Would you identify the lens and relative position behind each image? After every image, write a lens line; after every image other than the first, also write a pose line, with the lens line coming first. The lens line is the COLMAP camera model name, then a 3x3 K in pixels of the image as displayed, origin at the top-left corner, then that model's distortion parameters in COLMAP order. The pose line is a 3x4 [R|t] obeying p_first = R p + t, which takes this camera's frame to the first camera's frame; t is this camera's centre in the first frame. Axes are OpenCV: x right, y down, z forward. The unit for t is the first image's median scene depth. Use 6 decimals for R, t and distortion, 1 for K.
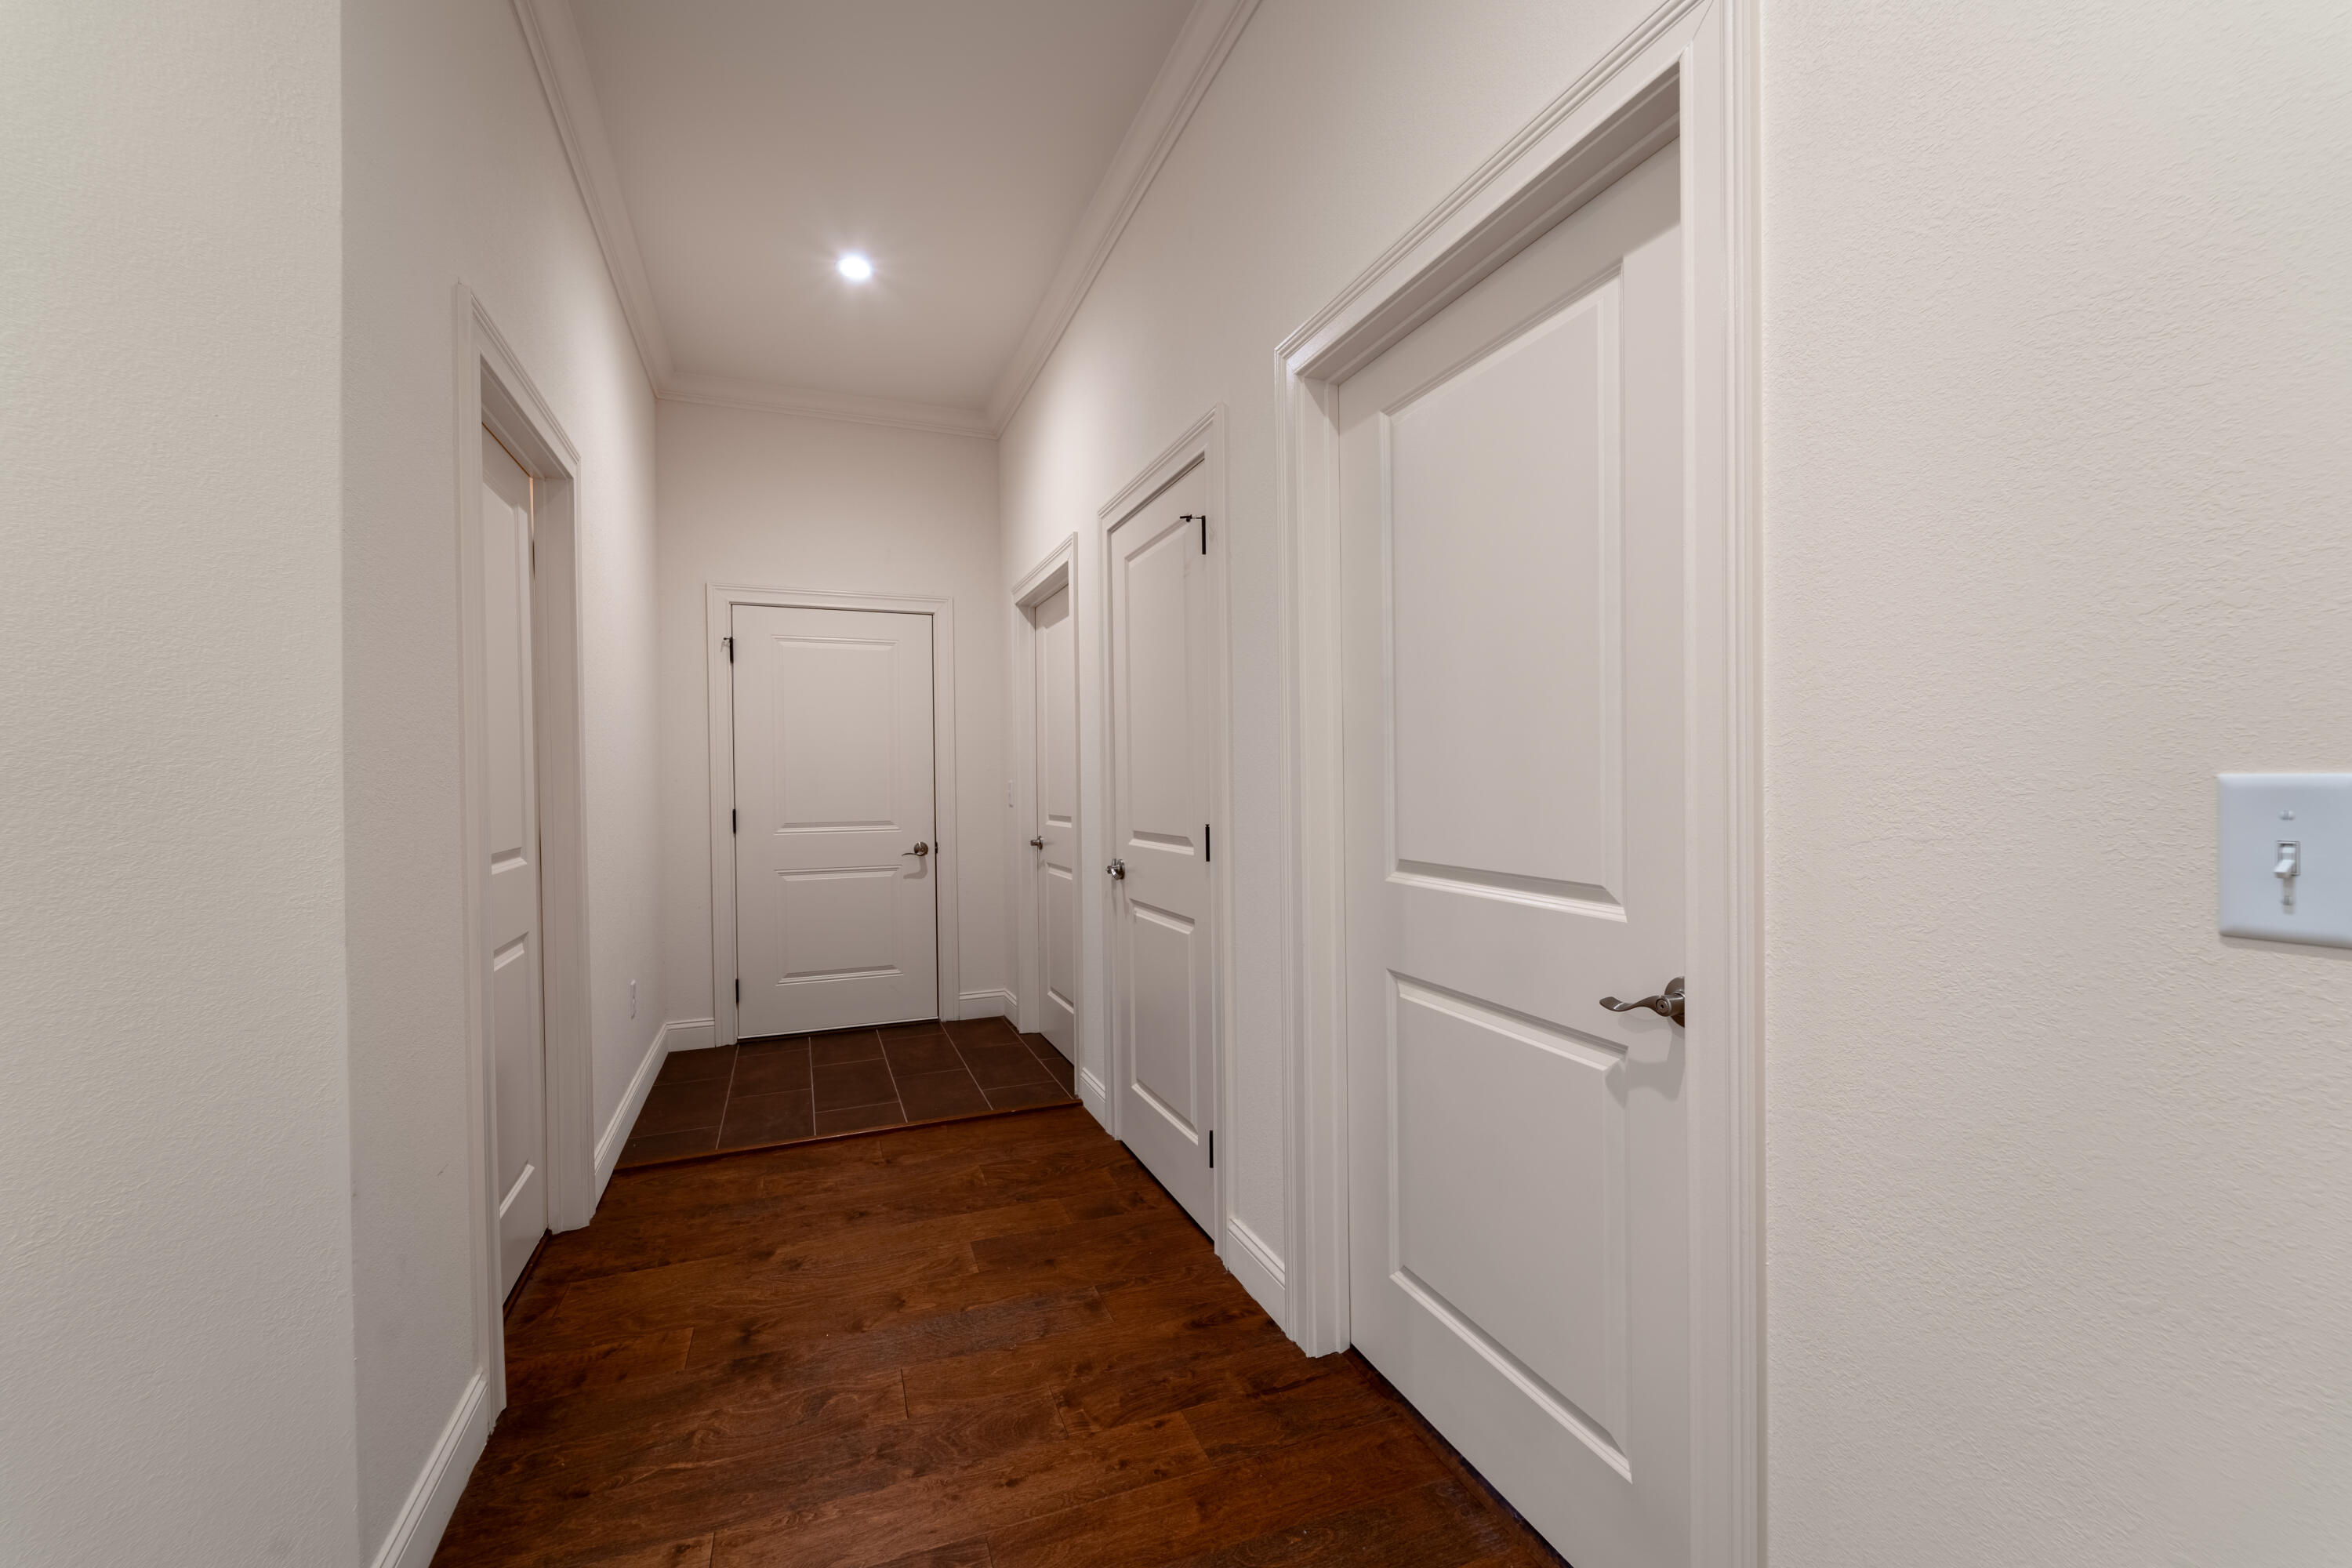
lens RADIAL K [[950.4, 0, 1176.0], [0, 950.4, 784.0], [0, 0, 1]] dist [-0.001093, -0.000107]
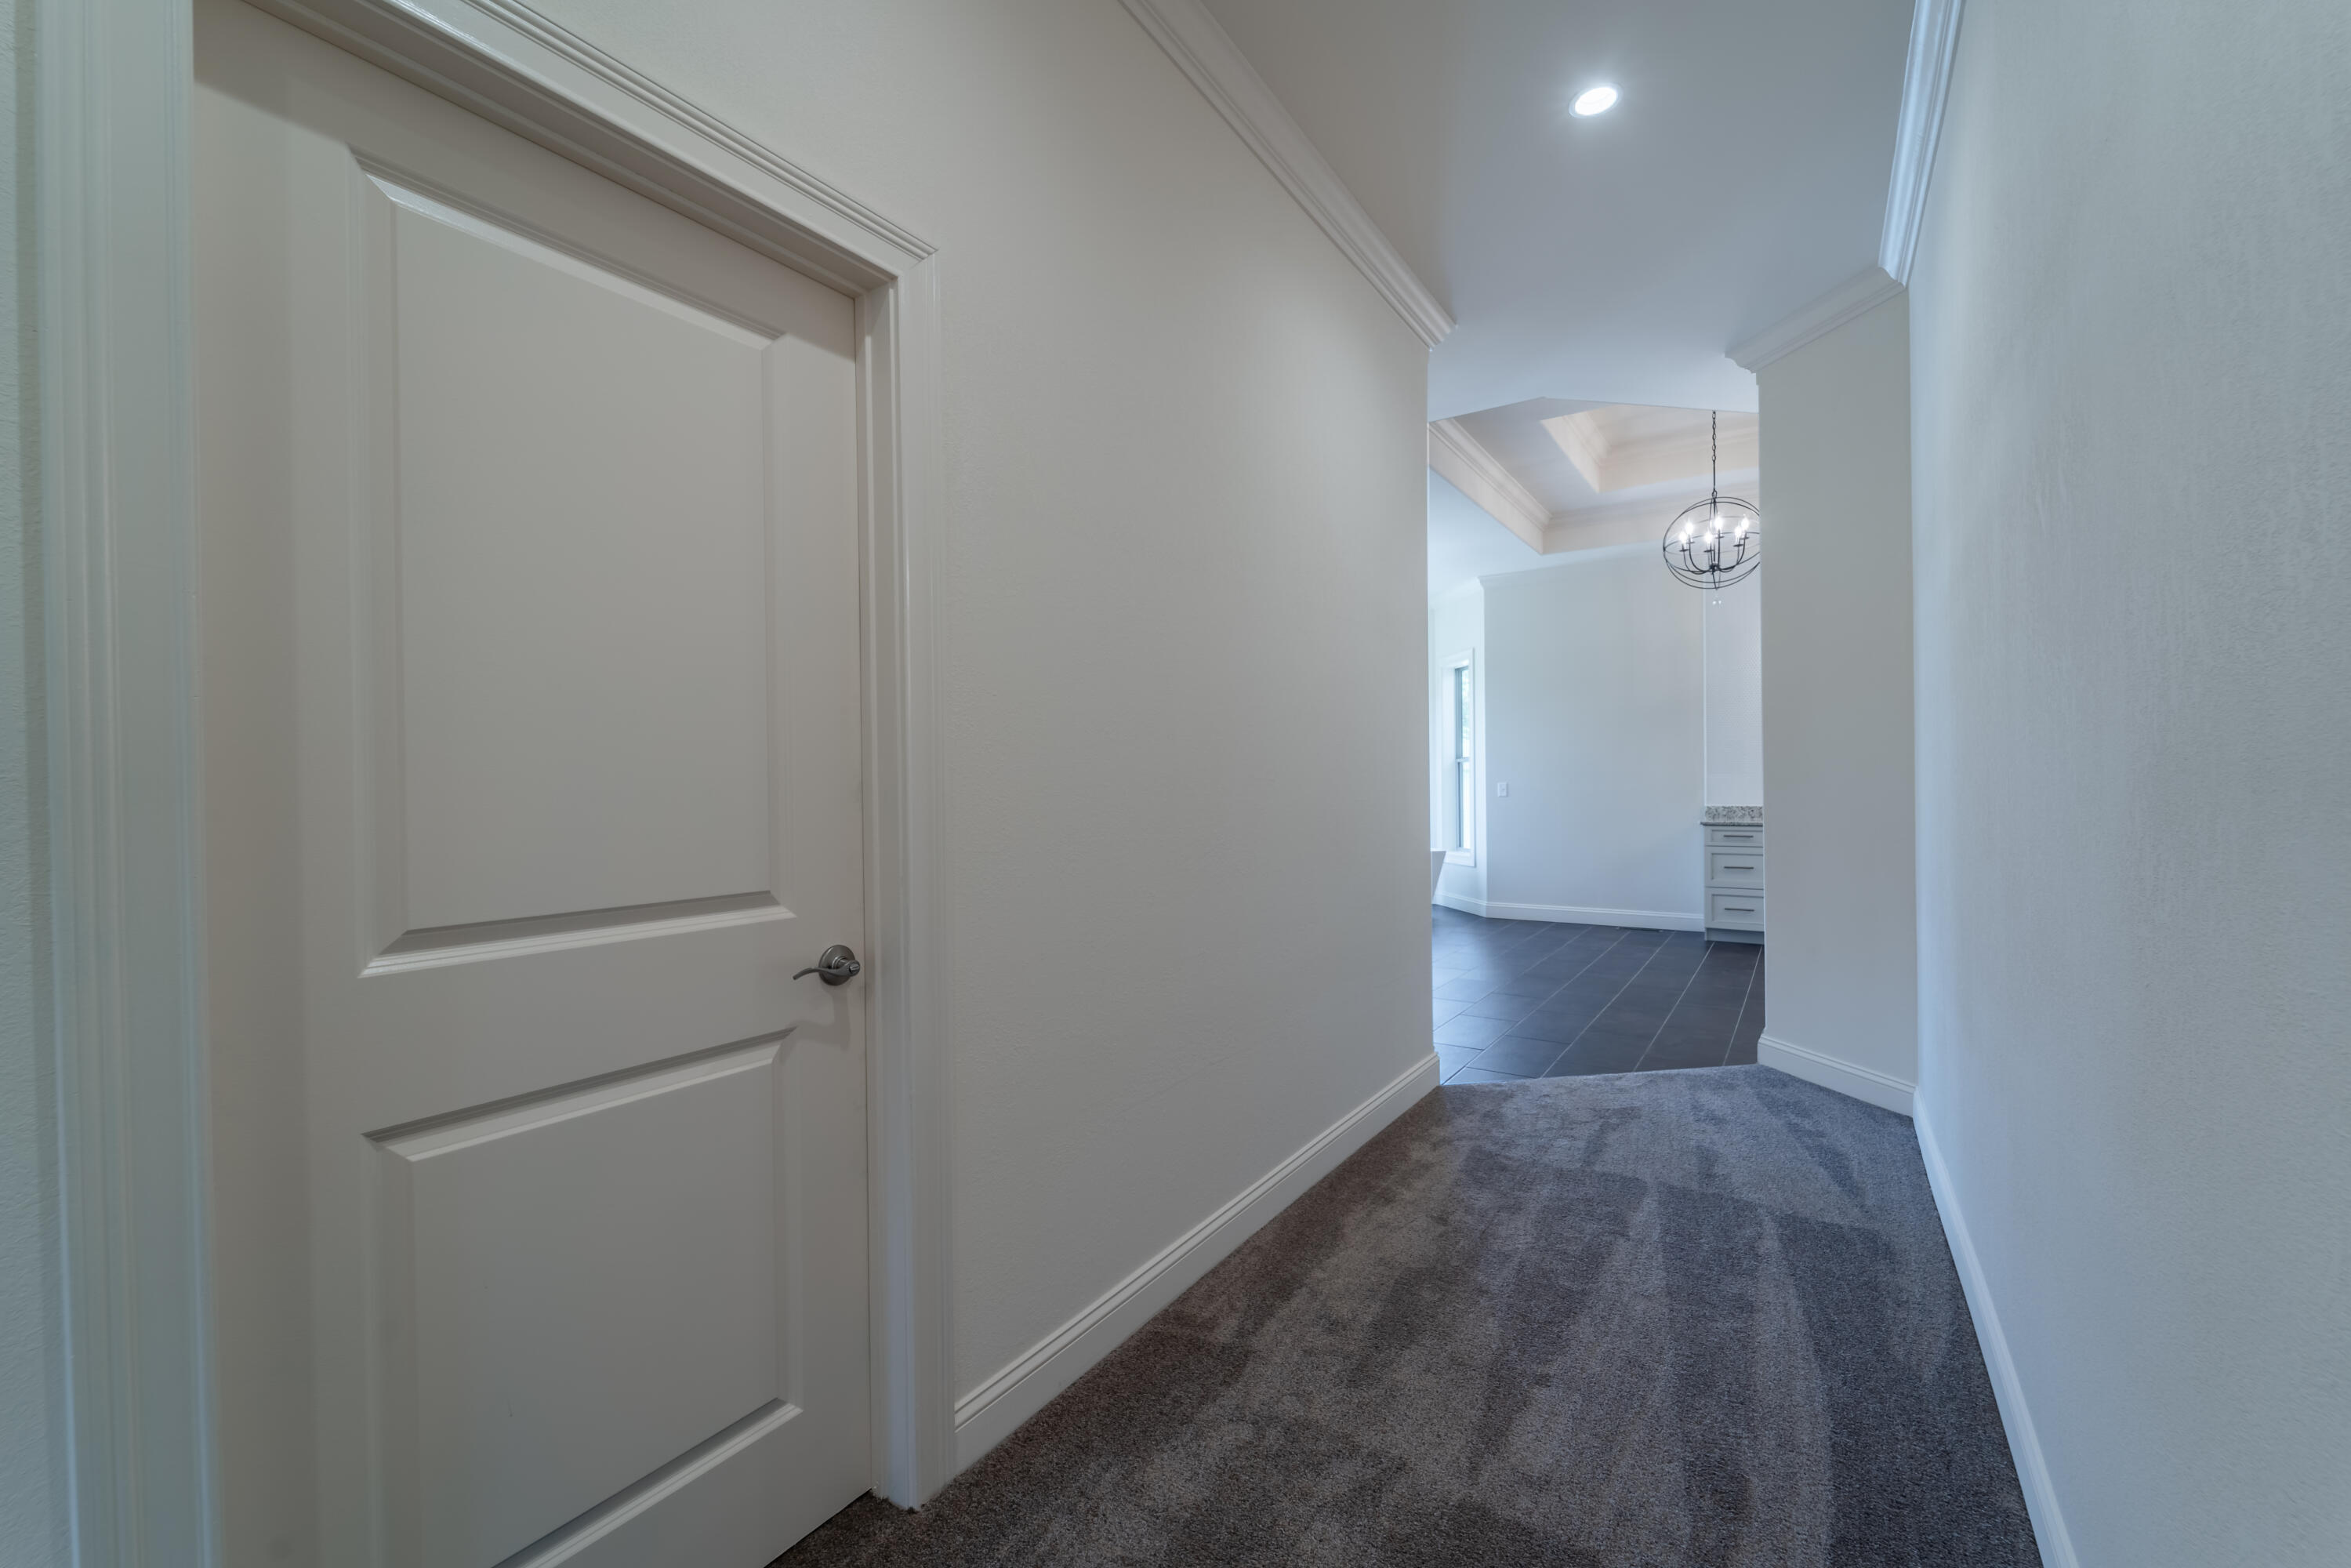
lens RADIAL K [[950.0, 0, 1175.5], [0, 950.0, 784.0], [0, 0, 1]] dist [-0.001093, -0.000107]
pose [[-0.546044, 0.030637, 0.837196, -0.623435], [0.044252, 0.998991, -0.007696, 0.014684], [-0.836587, 0.032845, -0.546849, 1.073030]]
